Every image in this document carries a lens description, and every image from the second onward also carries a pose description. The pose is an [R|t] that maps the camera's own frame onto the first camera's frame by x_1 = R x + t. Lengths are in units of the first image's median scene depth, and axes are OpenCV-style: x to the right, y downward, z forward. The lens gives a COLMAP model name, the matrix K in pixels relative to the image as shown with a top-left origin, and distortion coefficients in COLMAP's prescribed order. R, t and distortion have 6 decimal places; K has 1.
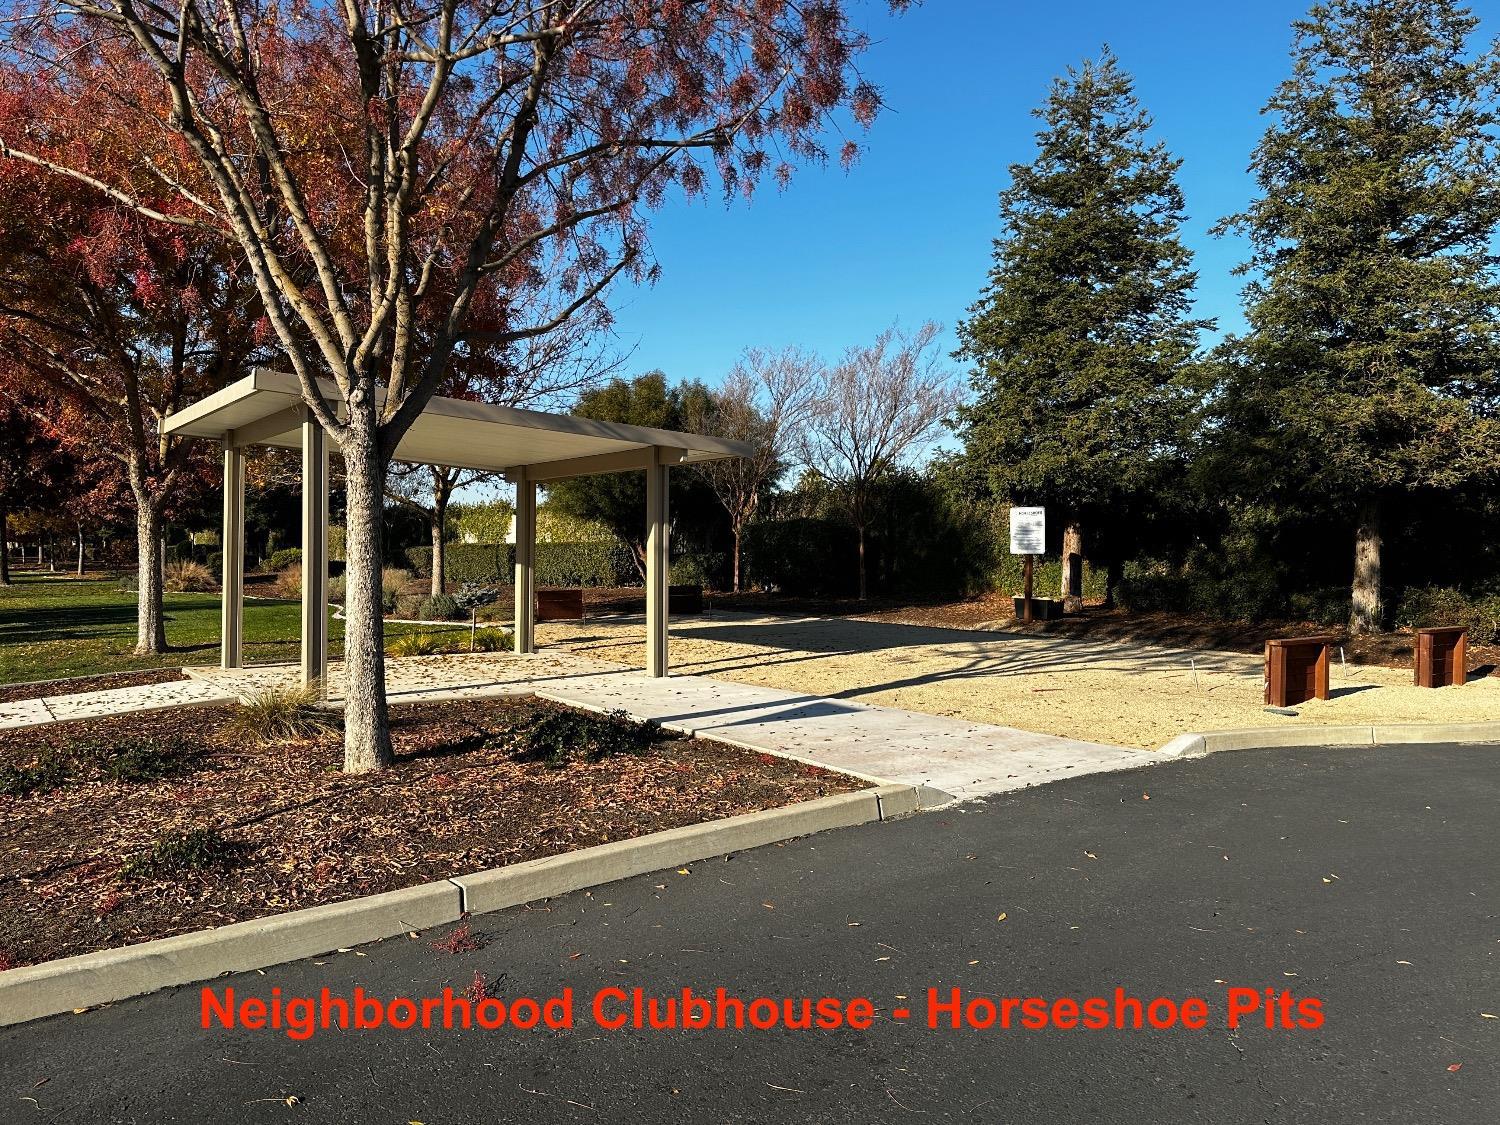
lens RADIAL K [[1176.9, 0, 749.2], [0, 1176.9, 554.4], [0, 0, 1]] dist [0.009294, -0.008622]
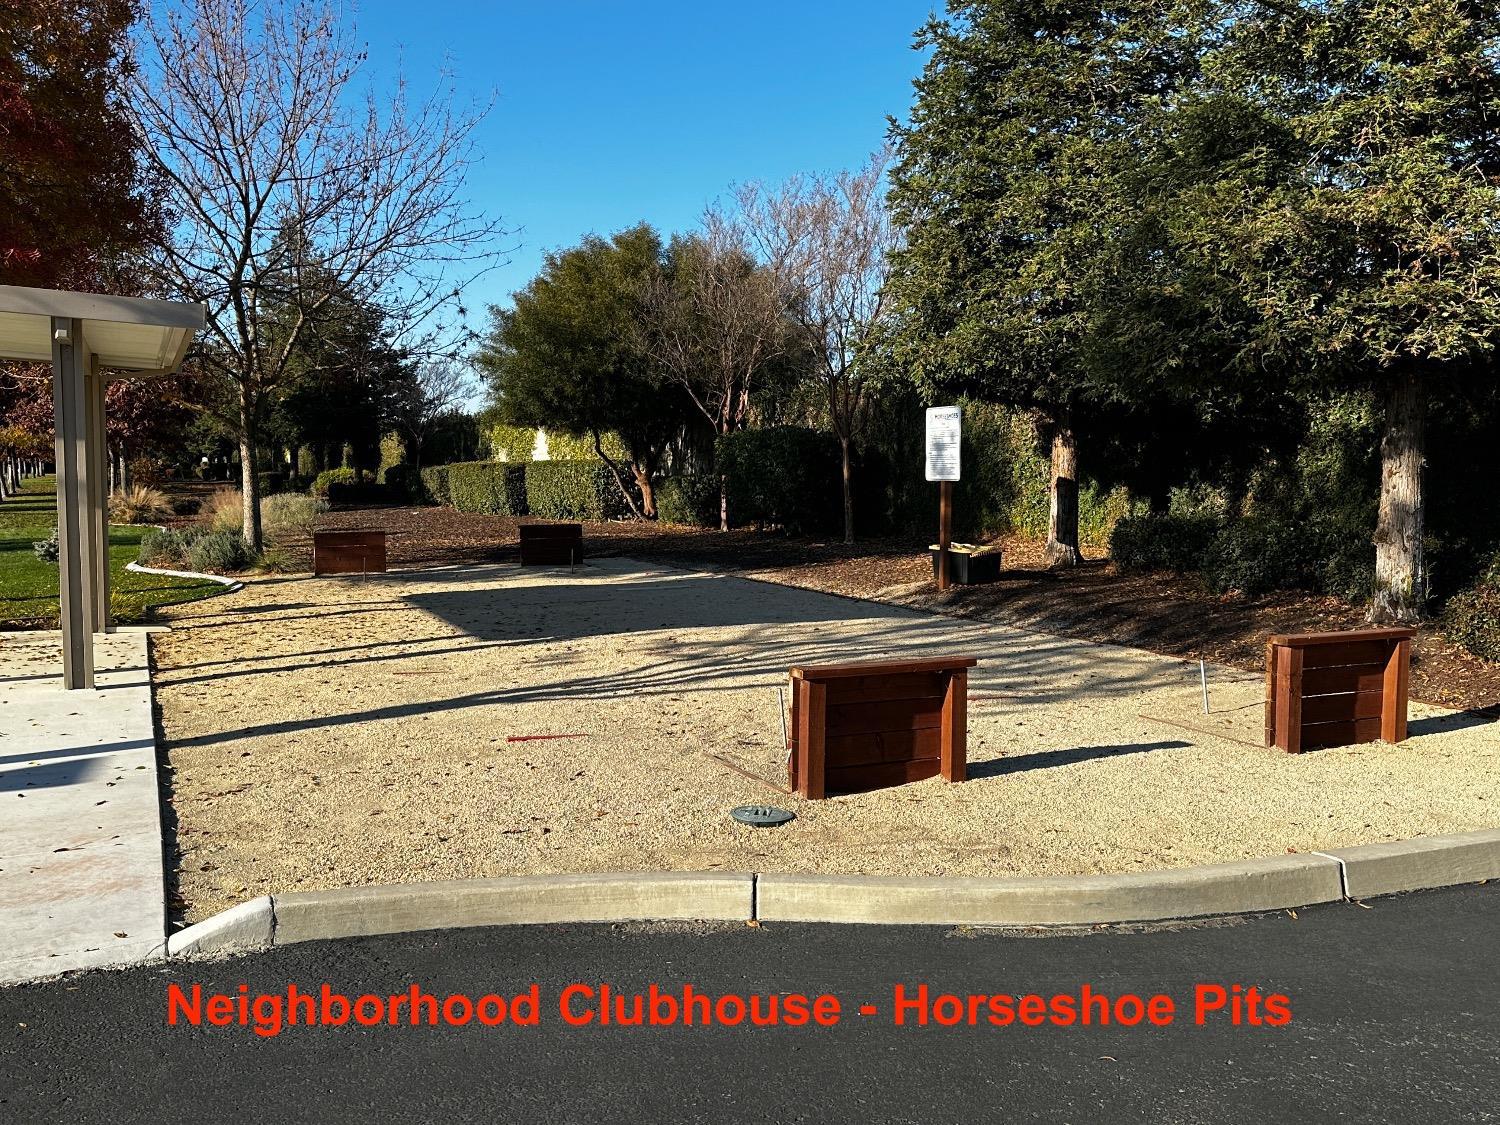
lens RADIAL K [[1453.5, 0, 750.3], [0, 1453.5, 570.0], [0, 0, 1]] dist [0.112063, 0.000000]
pose [[0.981760, 0.007572, -0.189972, 0.270149], [0.005480, 0.997664, 0.068085, -0.006389], [0.190044, -0.067884, 0.979426, 0.191111]]
